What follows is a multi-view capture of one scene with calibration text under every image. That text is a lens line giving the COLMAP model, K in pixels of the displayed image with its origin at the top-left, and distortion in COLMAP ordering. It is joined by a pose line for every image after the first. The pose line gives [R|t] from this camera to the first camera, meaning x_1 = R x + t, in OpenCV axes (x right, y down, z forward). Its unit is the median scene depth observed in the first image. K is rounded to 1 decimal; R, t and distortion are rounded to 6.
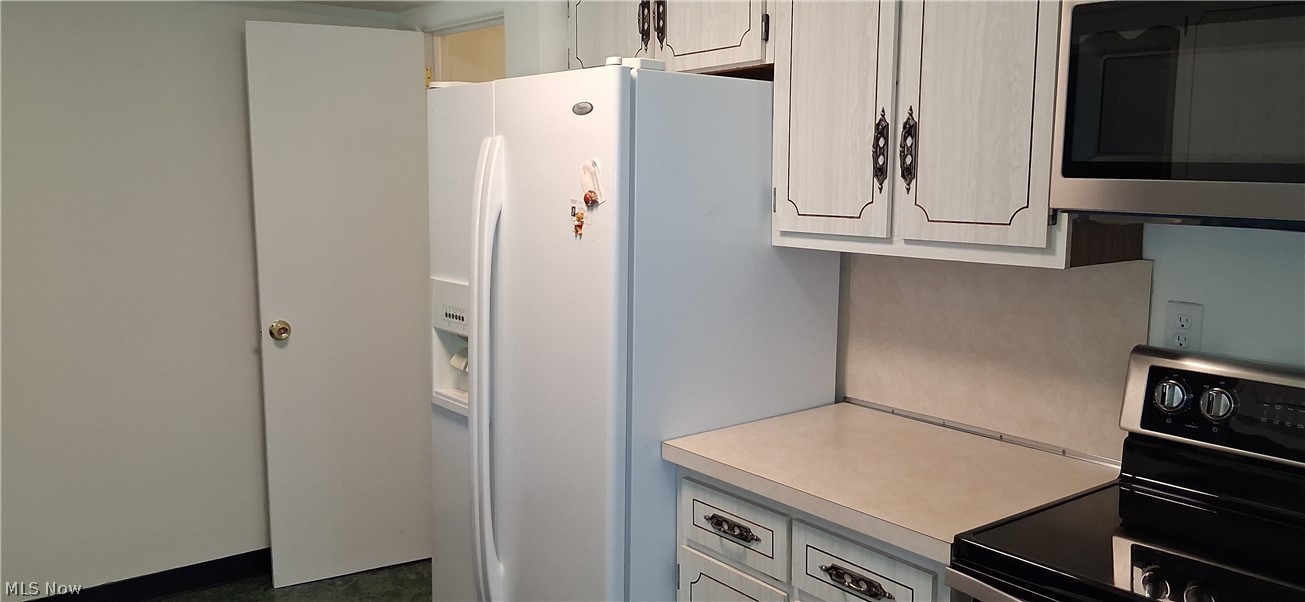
lens RADIAL K [[970.9, 0, 652.5], [0, 970.9, 301.0], [0, 0, 1]] dist [0.129966, -0.222144]
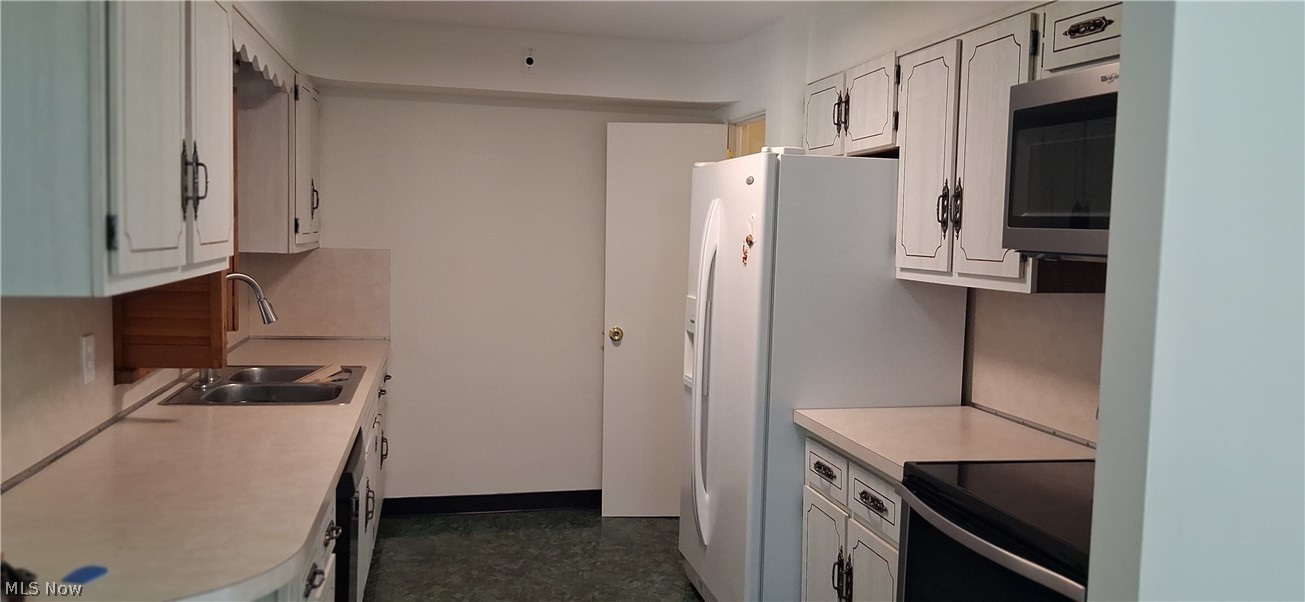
lens RADIAL K [[972.1, 0, 657.2], [0, 972.1, 302.9], [0, 0, 1]] dist [0.139718, -0.285953]
pose [[0.898511, 0.047195, -0.436406, 0.459474], [-0.074245, 0.996218, -0.045127, 0.069164], [0.432625, 0.072949, 0.898618, -0.399871]]
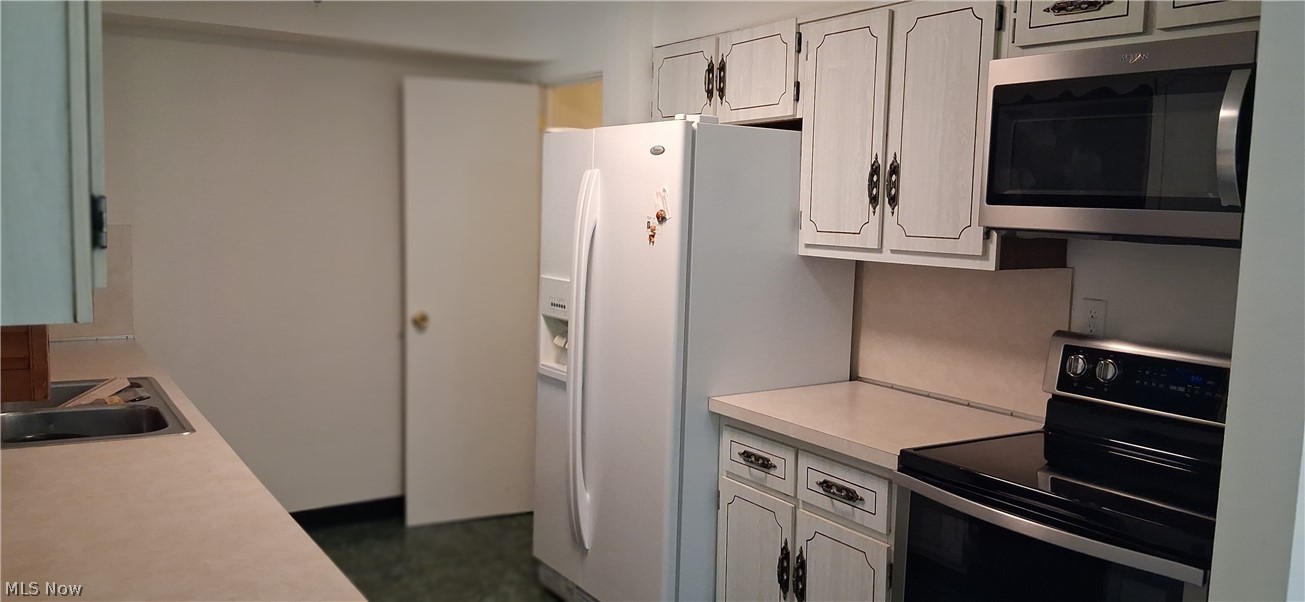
lens RADIAL K [[972.1, 0, 657.2], [0, 972.1, 302.9], [0, 0, 1]] dist [0.139718, -0.285953]
pose [[0.995812, 0.027115, -0.087315, 0.053577], [-0.029788, 0.999122, -0.029462, 0.057139], [0.086440, 0.031939, 0.995745, -0.356867]]
